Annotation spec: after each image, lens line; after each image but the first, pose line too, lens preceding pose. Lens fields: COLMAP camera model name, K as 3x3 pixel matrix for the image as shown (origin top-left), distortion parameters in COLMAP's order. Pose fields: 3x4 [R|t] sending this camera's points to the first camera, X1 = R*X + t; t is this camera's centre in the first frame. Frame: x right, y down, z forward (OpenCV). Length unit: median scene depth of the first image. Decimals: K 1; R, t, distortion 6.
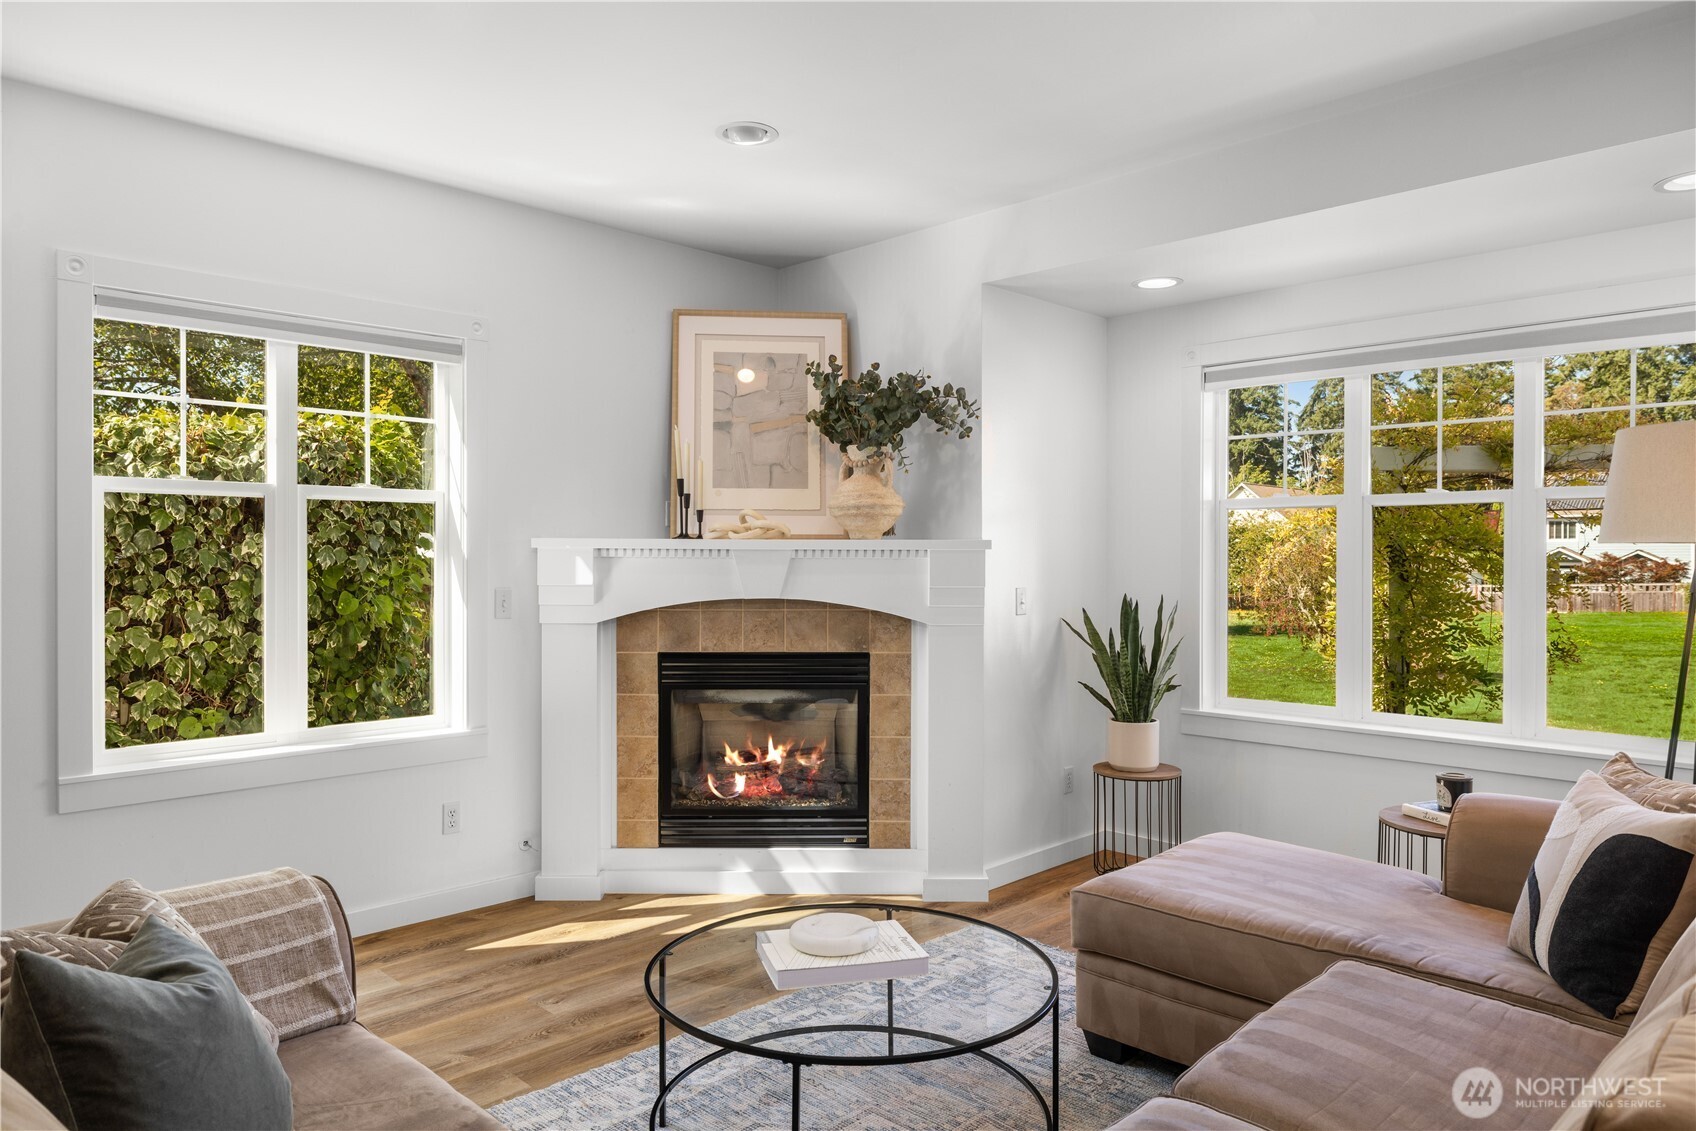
lens RADIAL K [[1104.0, 0, 846.7], [0, 1104.0, 557.6], [0, 0, 1]] dist [-0.004888, 0.006875]
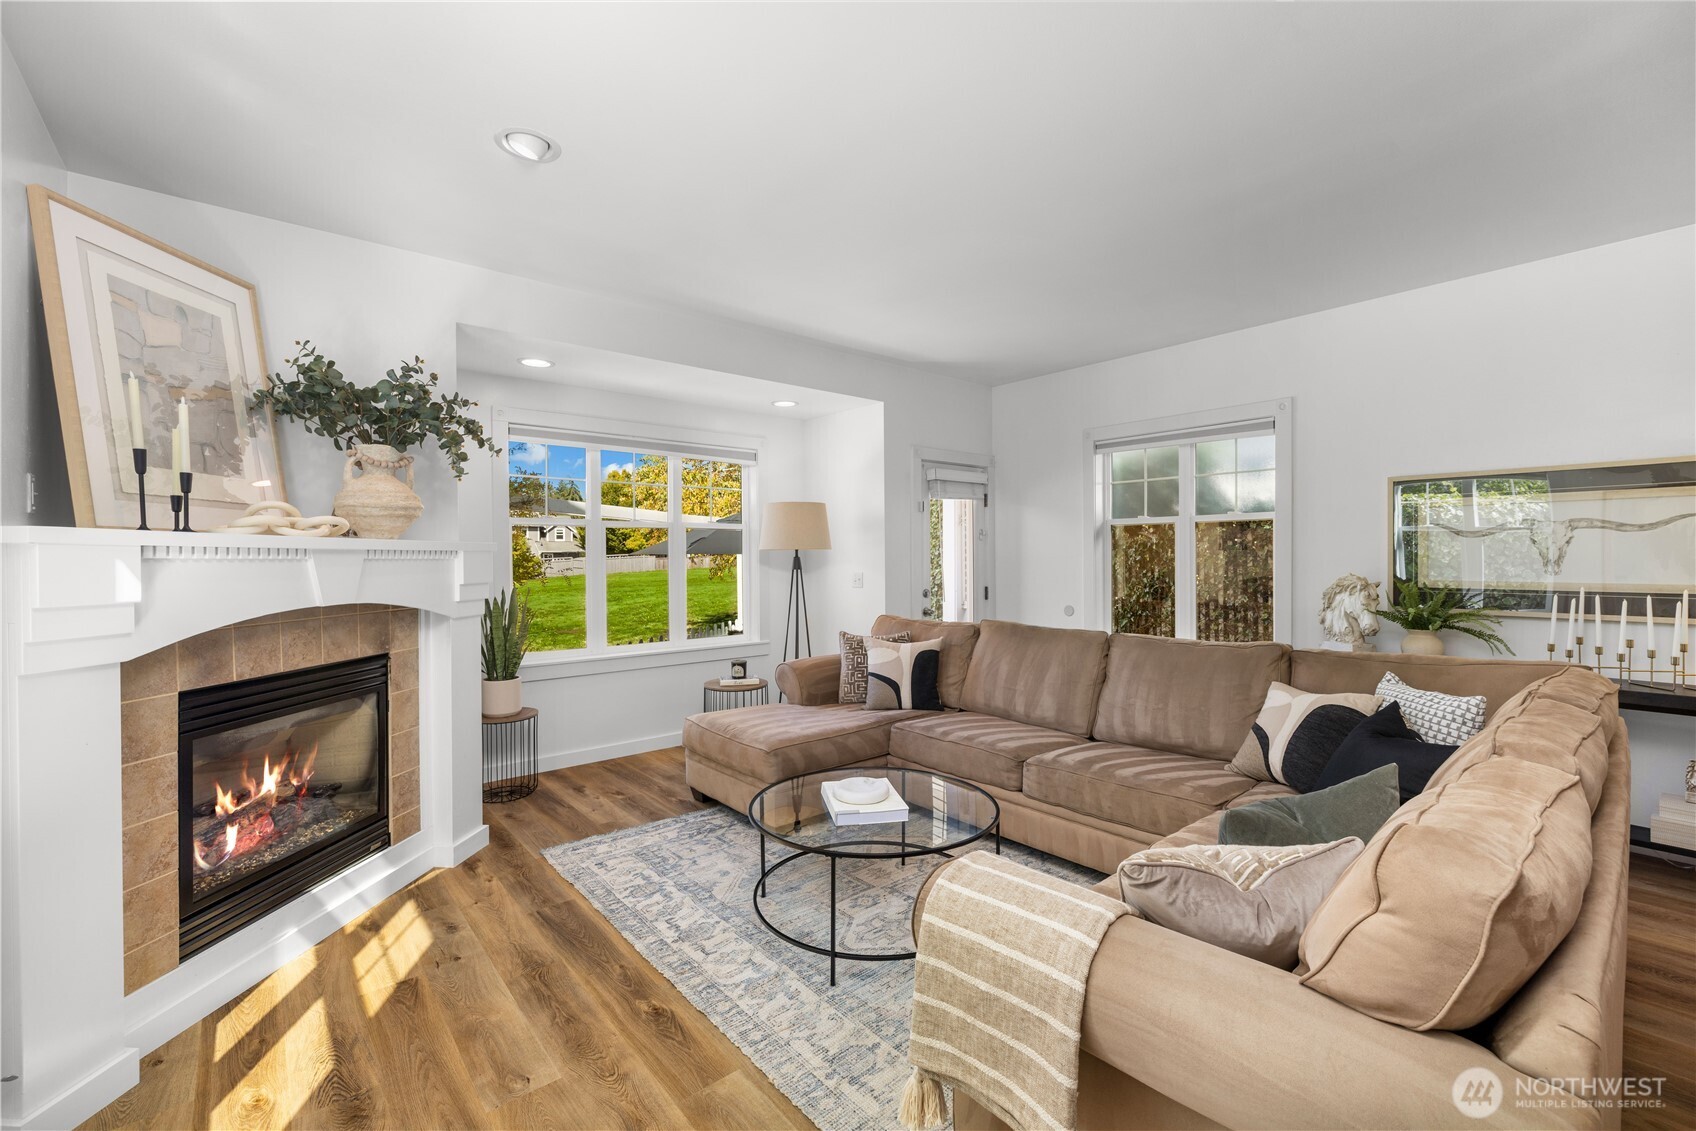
lens RADIAL K [[703.1, 0, 846.6], [0, 703.1, 558.5], [0, 0, 1]] dist [-0.004483, -0.000746]
pose [[0.088720, -0.003692, 0.996050, -0.581475], [0.007541, 0.999967, 0.003035, 0.001473], [-0.996028, 0.007241, 0.088745, 0.527084]]
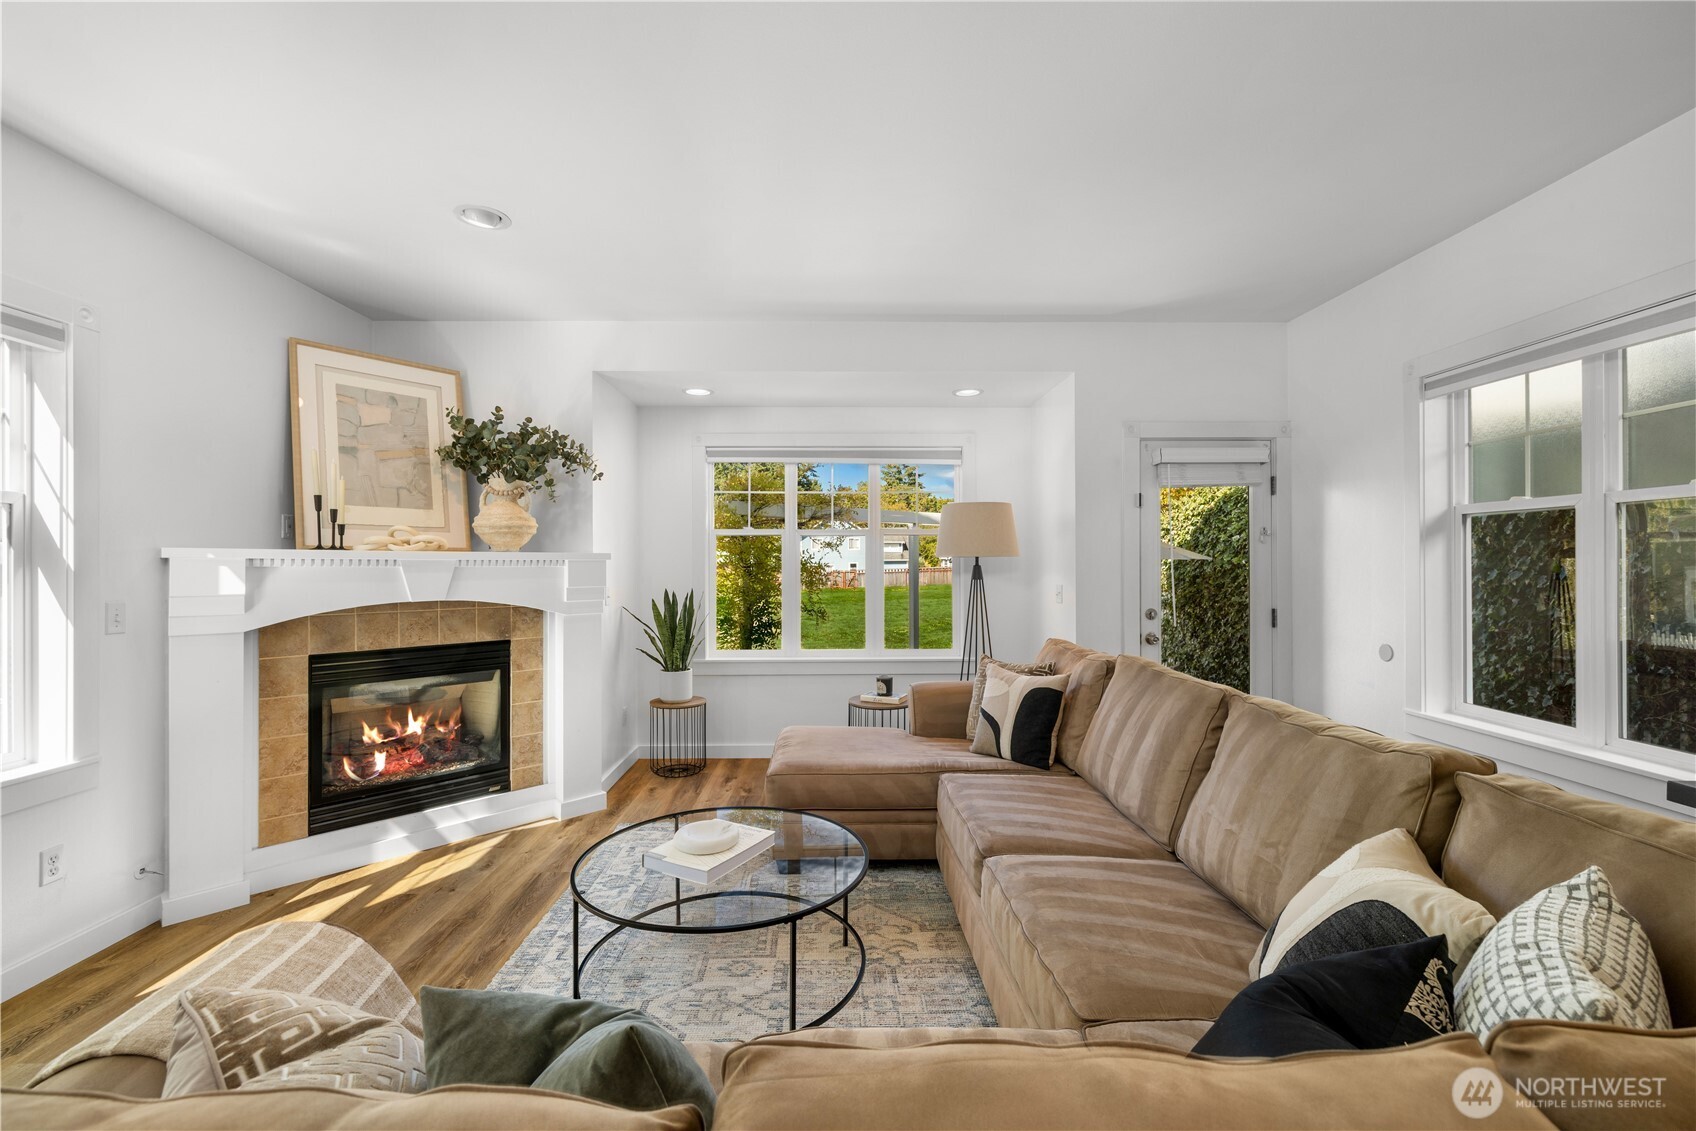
lens RADIAL K [[703.1, 0, 849.2], [0, 703.1, 559.2], [0, 0, 1]] dist [-0.004483, -0.000746]
pose [[0.693620, 0.001778, 0.720339, -0.297116], [0.004230, 0.999970, -0.006541, -0.001176], [-0.720329, 0.007584, 0.693591, 0.144248]]
